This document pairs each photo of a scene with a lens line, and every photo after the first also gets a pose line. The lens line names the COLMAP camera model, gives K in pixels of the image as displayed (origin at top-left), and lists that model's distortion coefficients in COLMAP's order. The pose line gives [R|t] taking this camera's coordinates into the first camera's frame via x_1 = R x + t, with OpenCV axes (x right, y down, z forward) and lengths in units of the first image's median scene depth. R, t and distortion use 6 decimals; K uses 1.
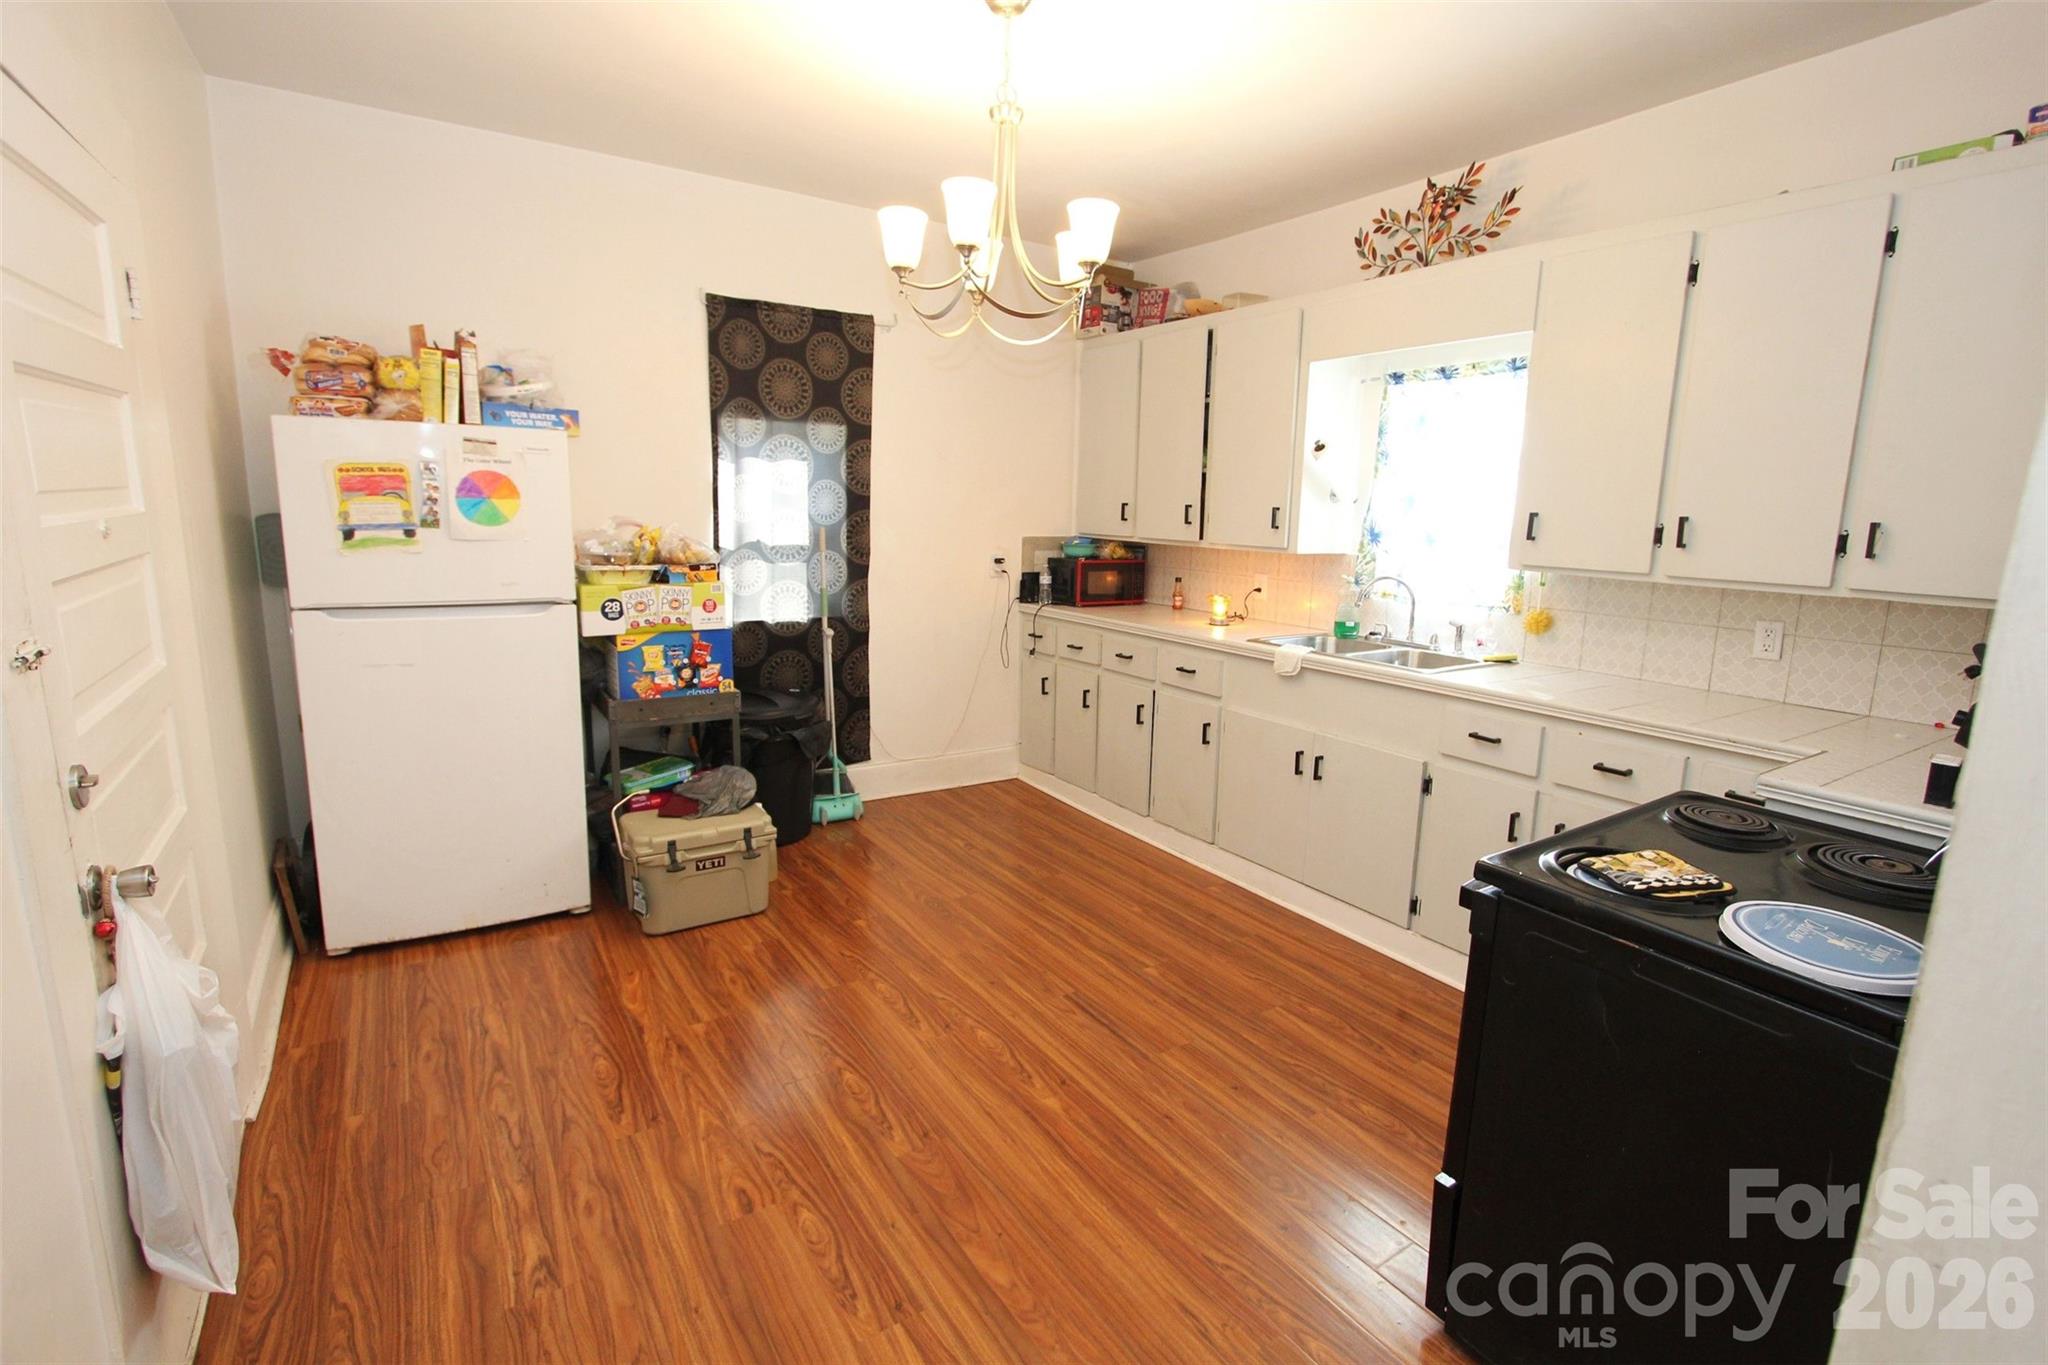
lens RADIAL K [[945.9, 0, 1037.2], [0, 945.9, 668.6], [0, 0, 1]] dist [-0.015559, -0.000340]
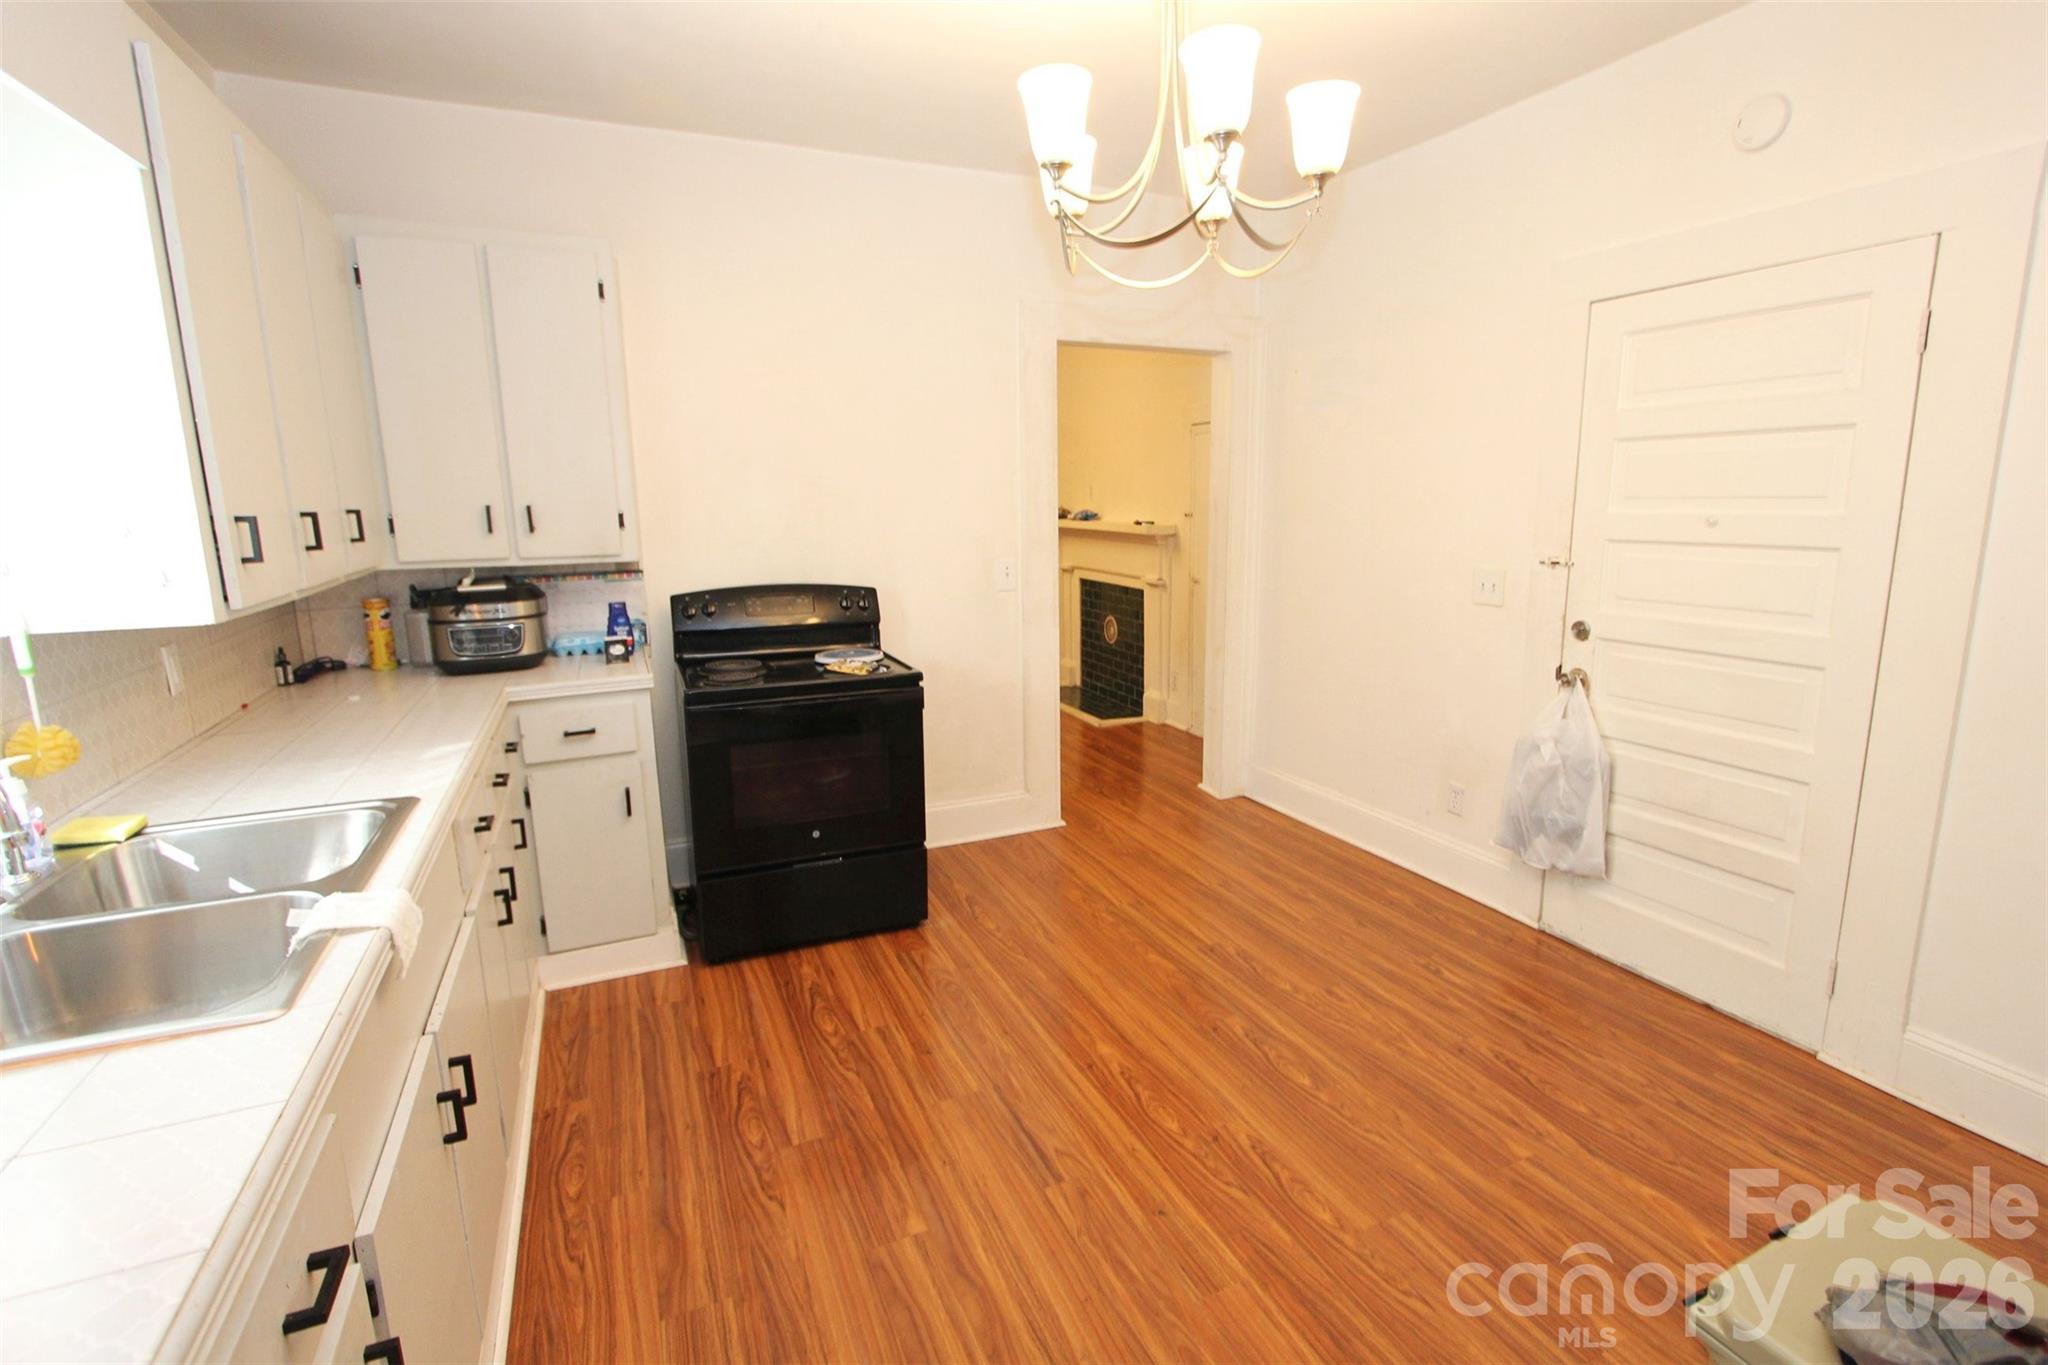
lens RADIAL K [[945.9, 0, 1037.2], [0, 945.9, 668.6], [0, 0, 1]] dist [-0.015559, -0.000340]
pose [[-0.986291, -0.042486, 0.159450, -0.060869], [0.017314, 0.934308, 0.356046, -0.333850], [-0.164102, 0.353926, -0.920764, 1.805458]]
